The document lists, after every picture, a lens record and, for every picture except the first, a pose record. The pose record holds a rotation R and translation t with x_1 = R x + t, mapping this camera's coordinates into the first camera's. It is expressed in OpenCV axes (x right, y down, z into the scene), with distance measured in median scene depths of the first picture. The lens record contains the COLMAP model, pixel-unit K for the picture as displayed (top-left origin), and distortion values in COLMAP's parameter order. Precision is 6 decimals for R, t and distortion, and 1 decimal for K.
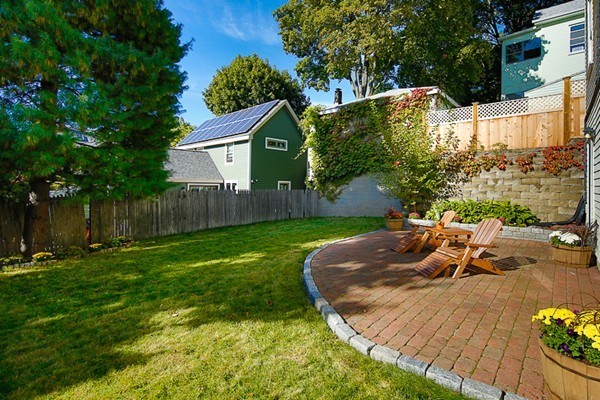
lens RADIAL K [[292.8, 0, 317.8], [0, 292.8, 187.9], [0, 0, 1]] dist [0.000692, -0.000017]
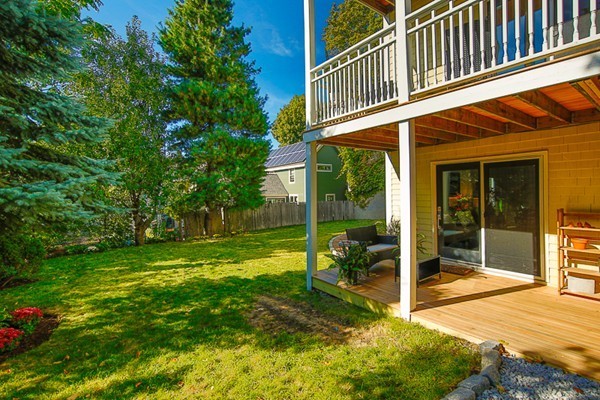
lens RADIAL K [[292.8, 0, 301.0], [0, 292.8, 197.8], [0, 0, 1]] dist [0.000692, -0.000017]
pose [[0.969200, -0.020505, -0.245418, 0.093378], [0.024161, 0.999637, 0.011895, -0.026432], [0.245085, -0.017459, 0.969344, -0.390027]]
